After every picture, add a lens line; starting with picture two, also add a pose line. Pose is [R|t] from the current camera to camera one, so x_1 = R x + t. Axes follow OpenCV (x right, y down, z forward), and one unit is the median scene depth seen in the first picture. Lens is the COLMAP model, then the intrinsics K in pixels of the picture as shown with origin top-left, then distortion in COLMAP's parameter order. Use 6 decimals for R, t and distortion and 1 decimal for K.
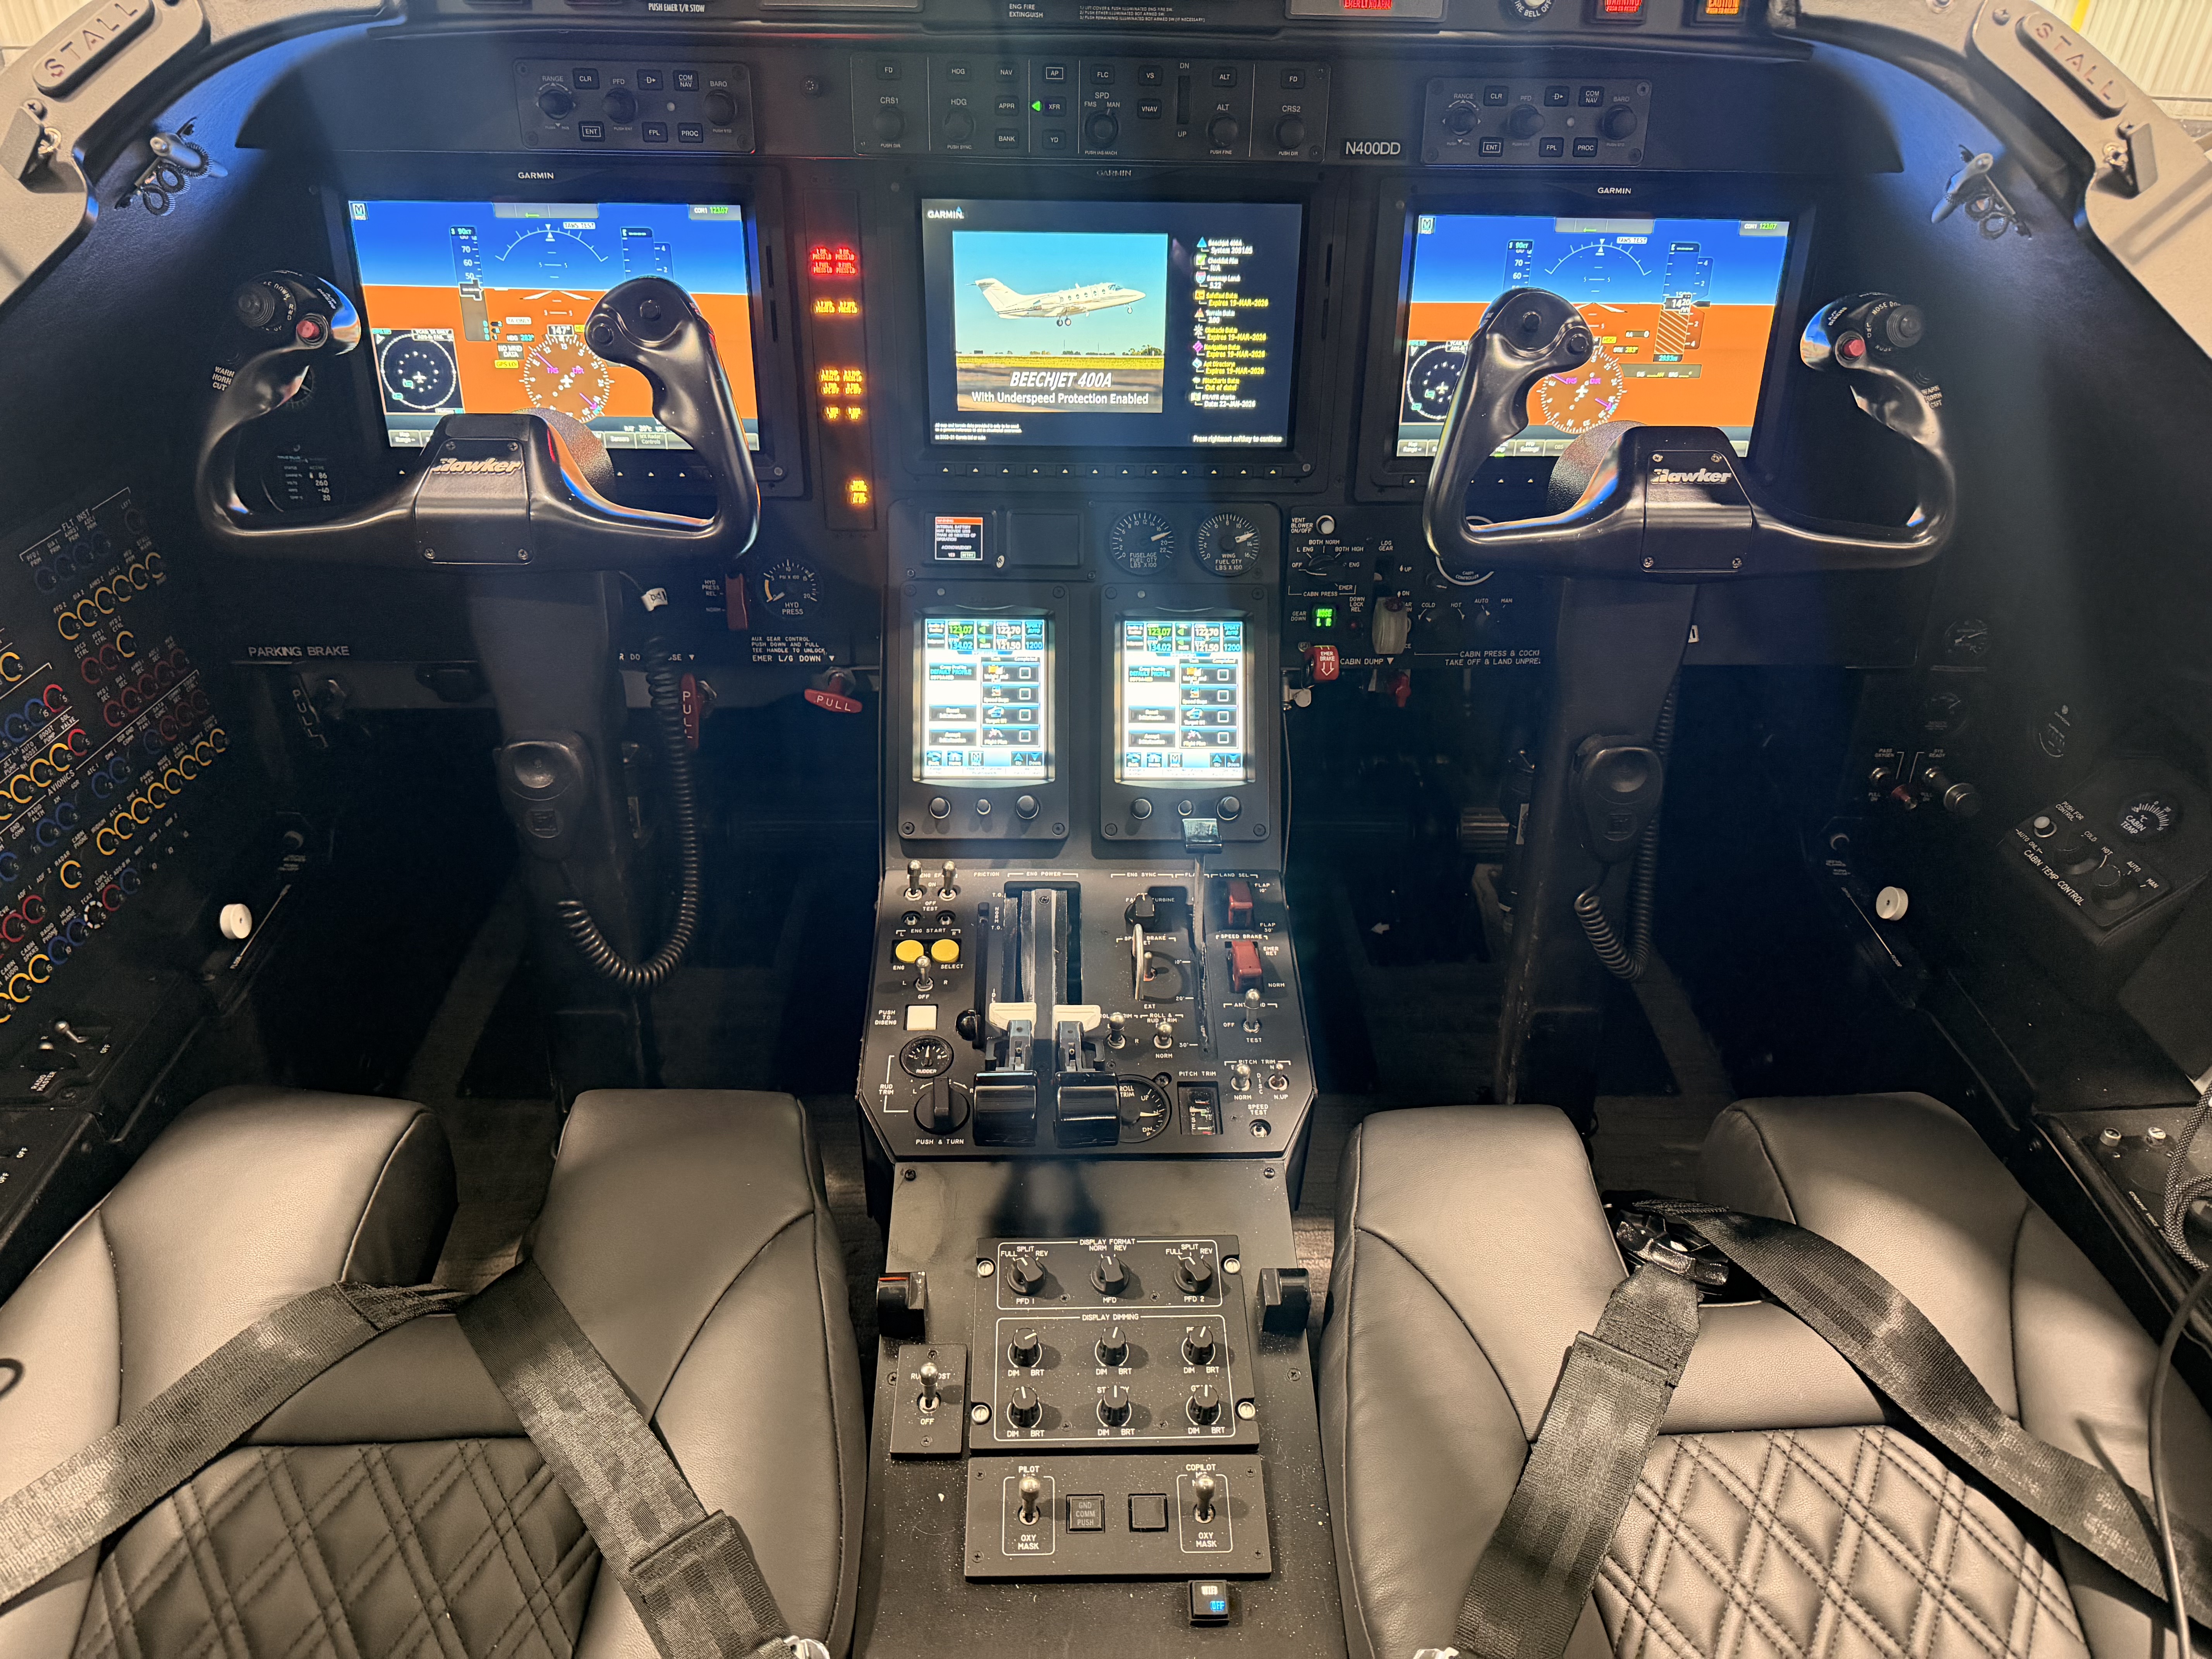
lens RADIAL K [[1516.8, 0, 1116.9], [0, 1516.8, 830.8], [0, 0, 1]] dist [0.054633, -0.009542]
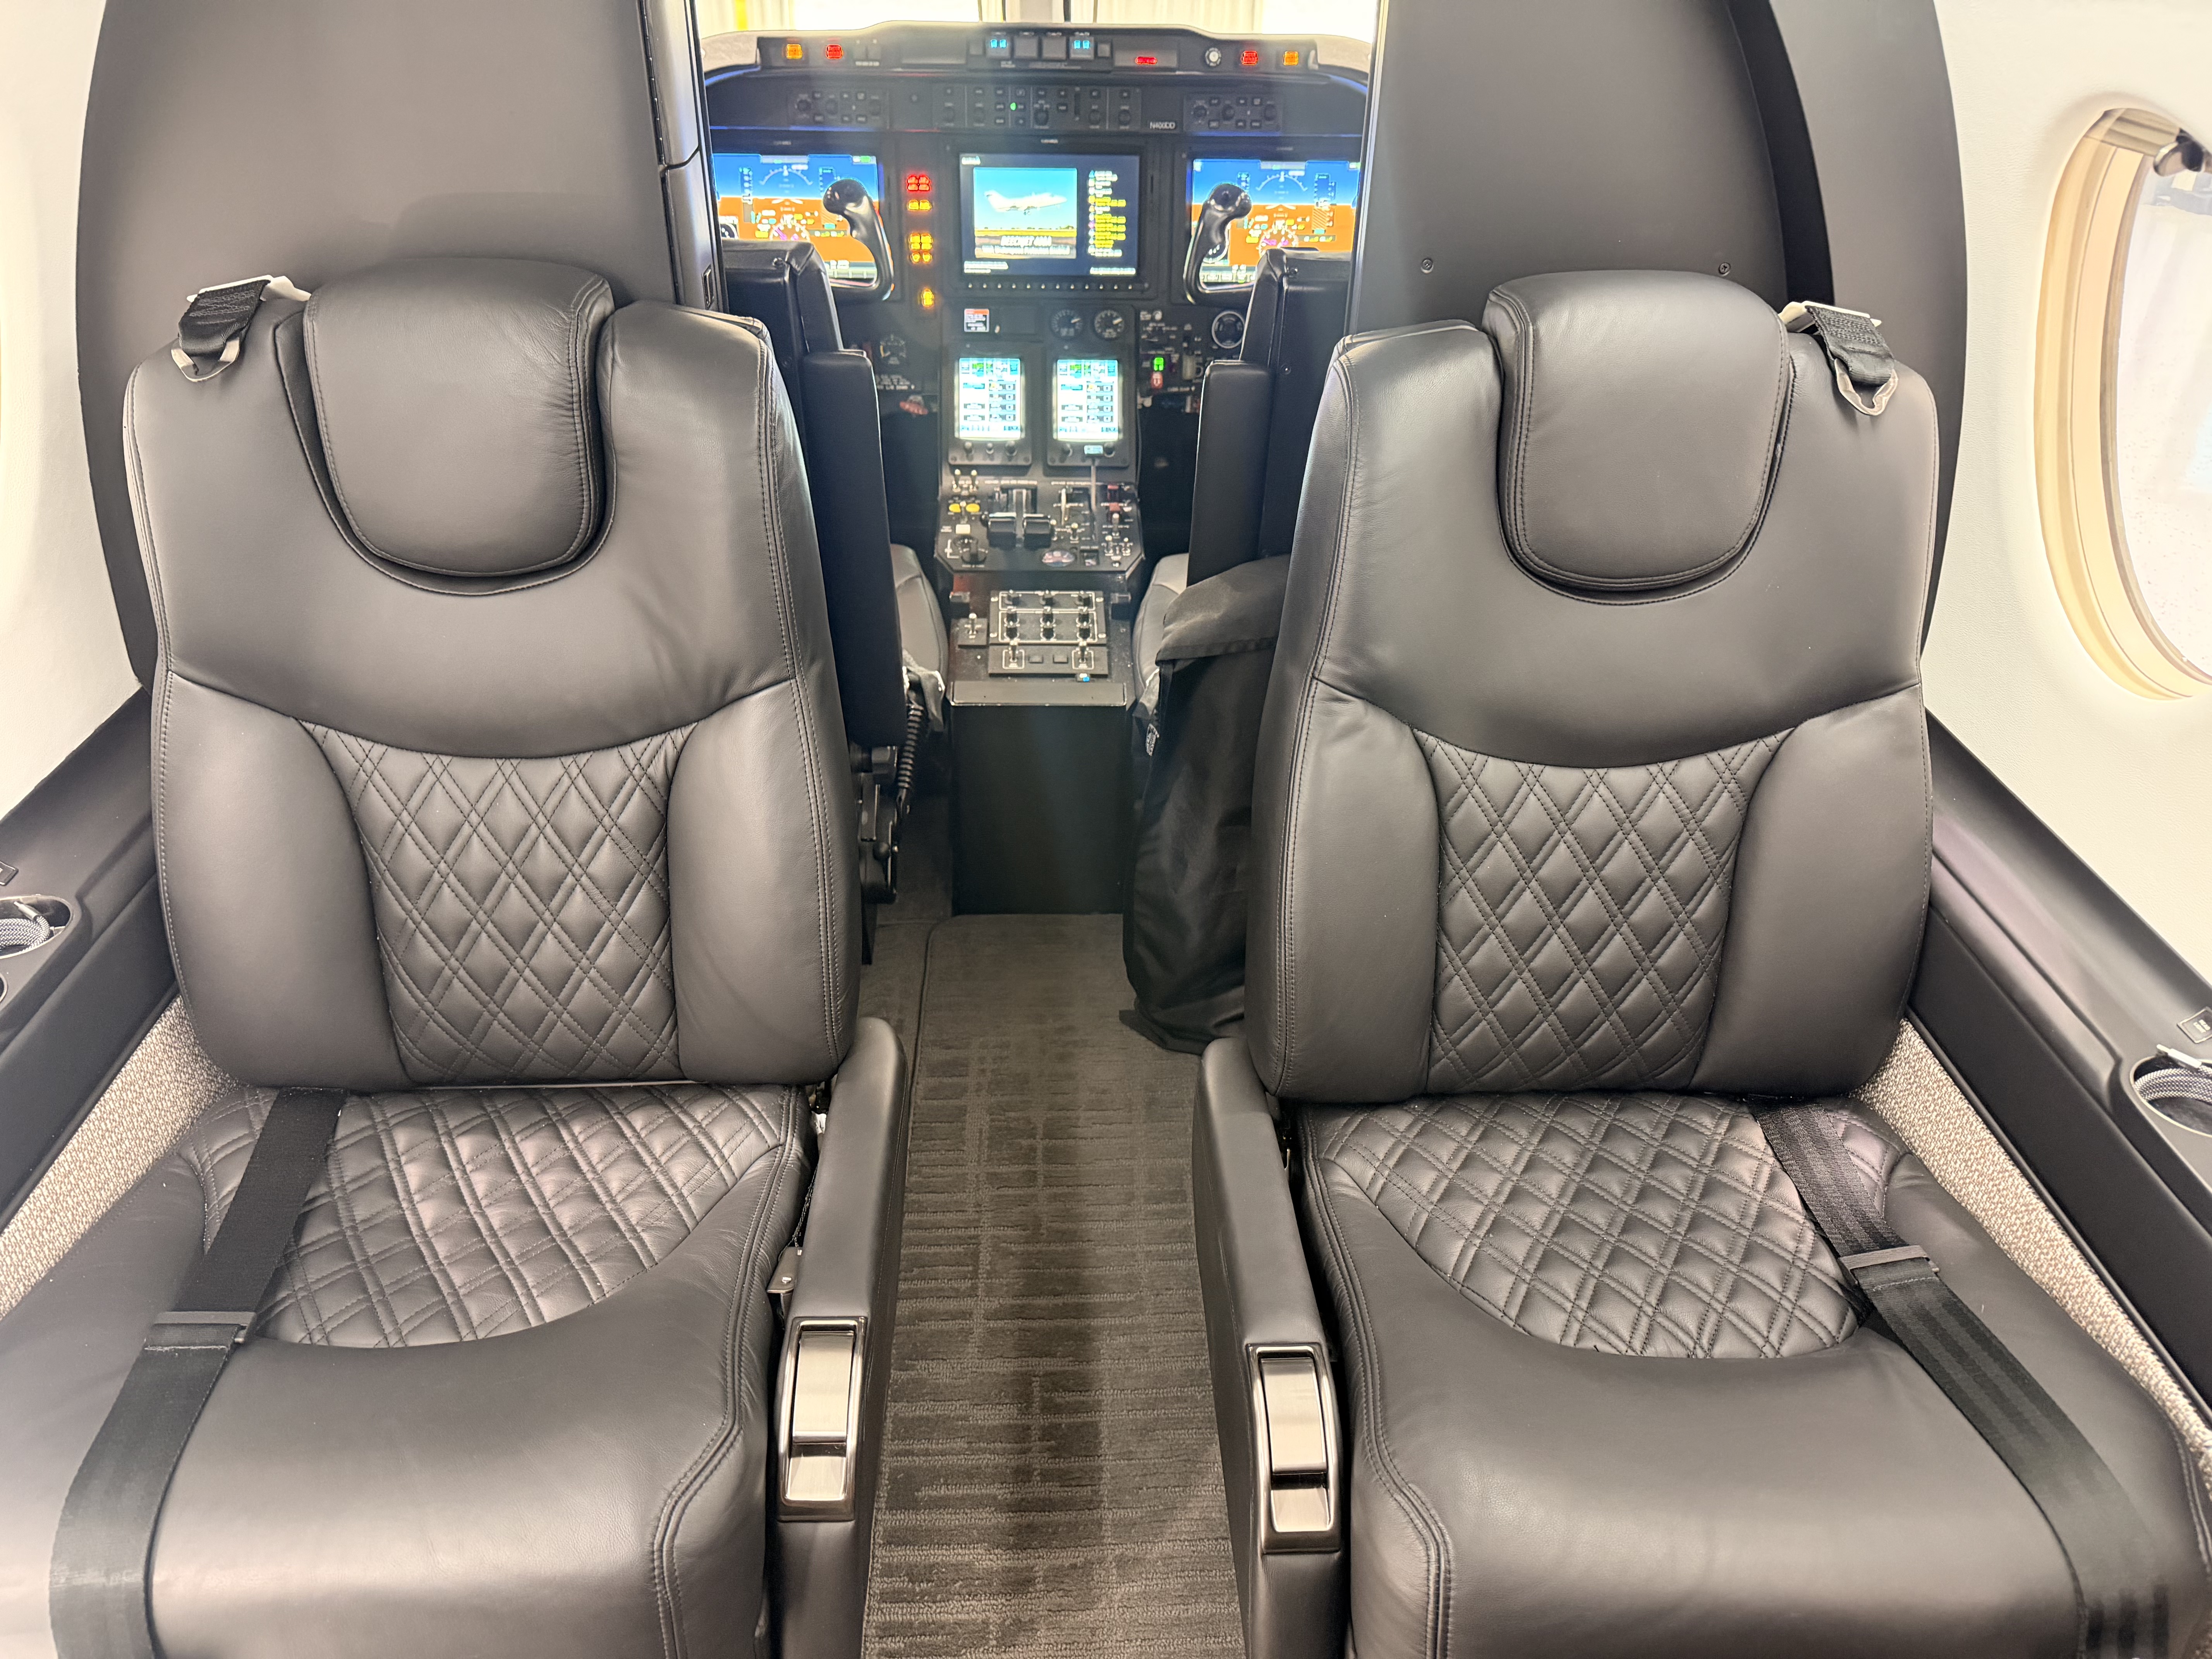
lens RADIAL K [[1516.8, 0, 1110.3], [0, 1516.8, 844.2], [0, 0, 1]] dist [0.054633, -0.009542]
pose [[0.999971, -0.007344, 0.001862, 0.067363], [0.007378, 0.999797, -0.018733, 0.558697], [-0.001724, 0.018746, 0.999823, -1.054609]]
